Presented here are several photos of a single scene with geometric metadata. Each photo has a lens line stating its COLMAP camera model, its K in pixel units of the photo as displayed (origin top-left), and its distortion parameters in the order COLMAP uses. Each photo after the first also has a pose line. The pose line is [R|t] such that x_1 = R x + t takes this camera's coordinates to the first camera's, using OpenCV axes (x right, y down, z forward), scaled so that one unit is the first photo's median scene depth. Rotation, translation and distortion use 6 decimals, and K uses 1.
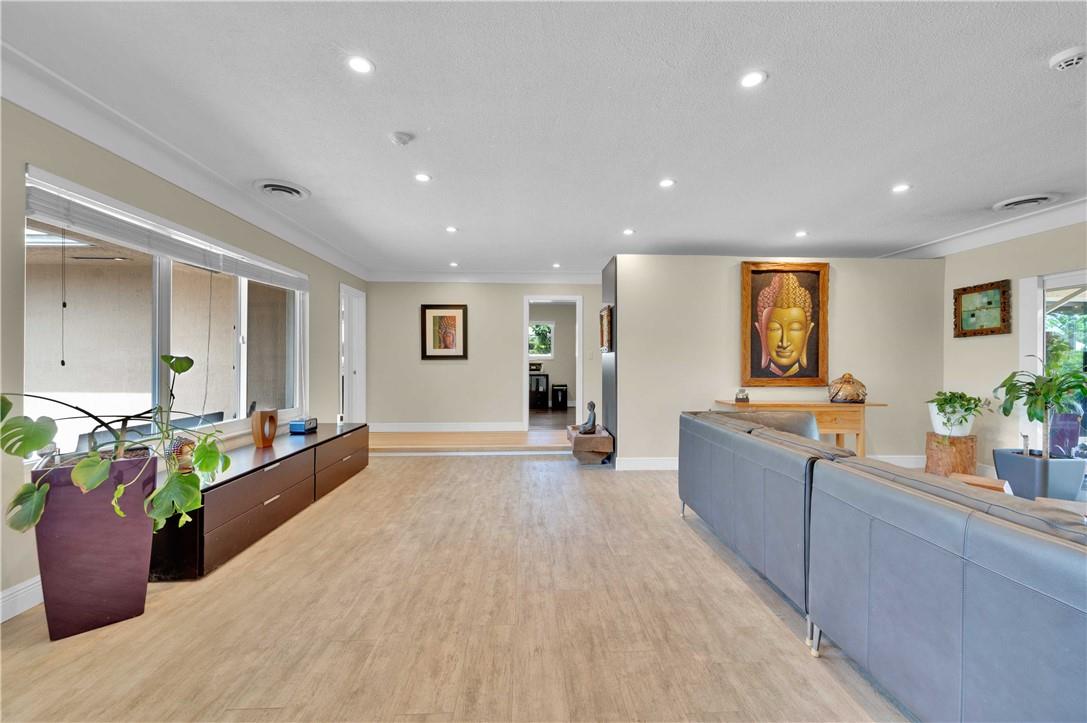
lens RADIAL K [[426.1, 0, 545.3], [0, 426.1, 359.5], [0, 0, 1]] dist [-0.000090, -0.000545]
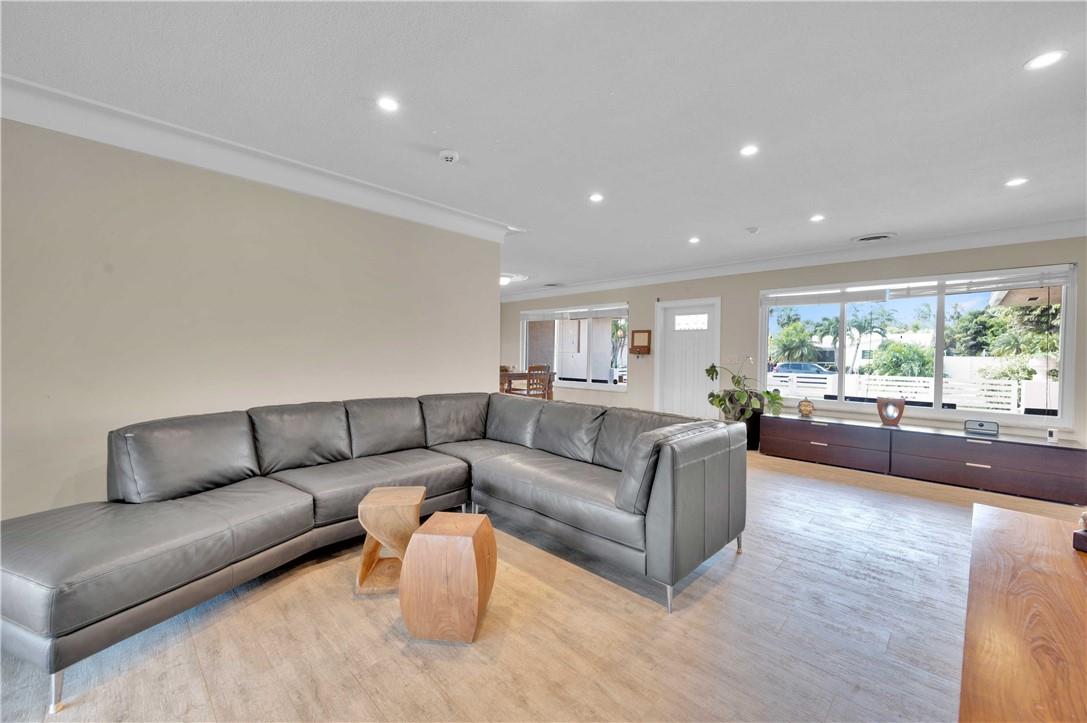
lens RADIAL K [[426.1, 0, 539.9], [0, 426.1, 360.4], [0, 0, 1]] dist [-0.000090, -0.000545]
pose [[-0.734161, -0.001124, -0.678974, 1.206215], [-0.014126, 0.999807, 0.013619, -0.003433], [0.678828, 0.019590, -0.734036, 1.391896]]
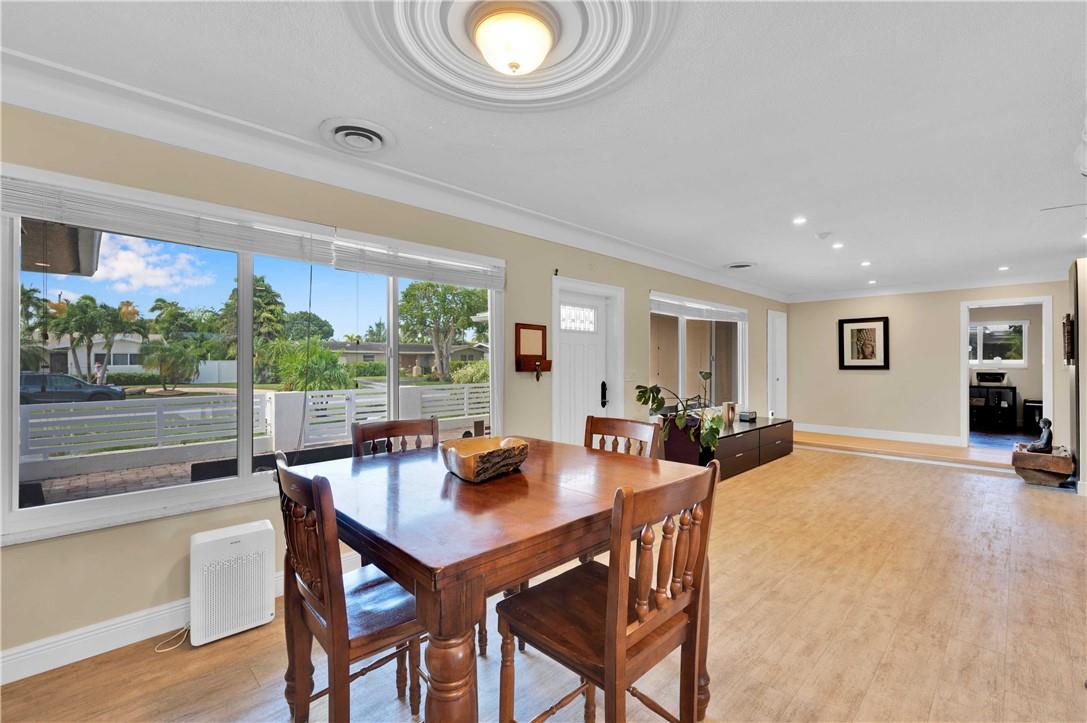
lens RADIAL K [[459.5, 0, 560.4], [0, 459.5, 360.4], [0, 0, 1]] dist [-0.000524, -0.000125]
pose [[0.673187, -0.004757, -0.739457, 0.223139], [0.001017, 0.999984, -0.005507, -0.036562], [0.739472, 0.002955, 0.673181, -0.723953]]
